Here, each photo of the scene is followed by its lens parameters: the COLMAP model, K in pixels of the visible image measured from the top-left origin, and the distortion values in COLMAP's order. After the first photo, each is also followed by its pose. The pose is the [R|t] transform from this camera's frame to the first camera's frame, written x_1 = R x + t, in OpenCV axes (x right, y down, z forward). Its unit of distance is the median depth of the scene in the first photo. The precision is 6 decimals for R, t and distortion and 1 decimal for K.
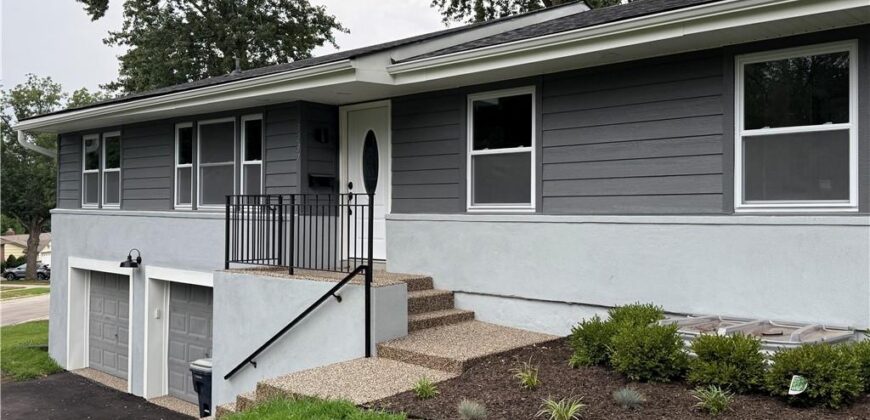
lens RADIAL K [[740.5, 0, 435.0], [0, 740.5, 210.0], [0, 0, 1]] dist [0.082443, -0.002260]
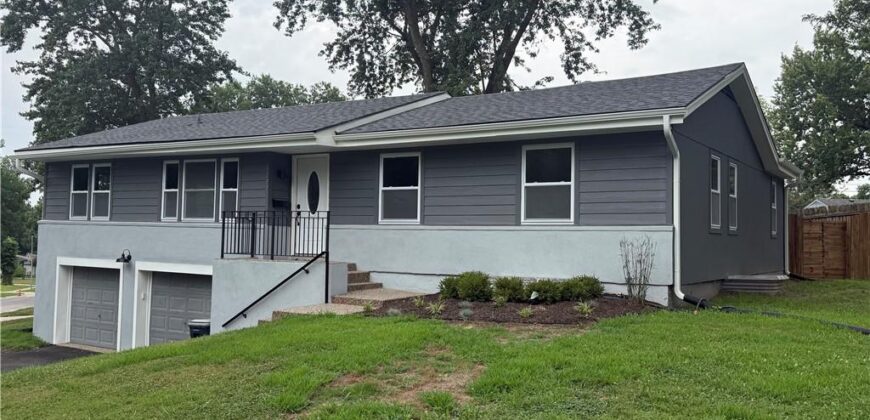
lens RADIAL K [[740.5, 0, 435.0], [0, 740.5, 210.0], [0, 0, 1]] dist [0.082443, -0.002260]
pose [[0.982909, 0.021806, 0.182796, -0.118183], [-0.015403, 0.999219, -0.036375, 0.025971], [-0.183446, 0.032938, 0.982478, -0.571747]]
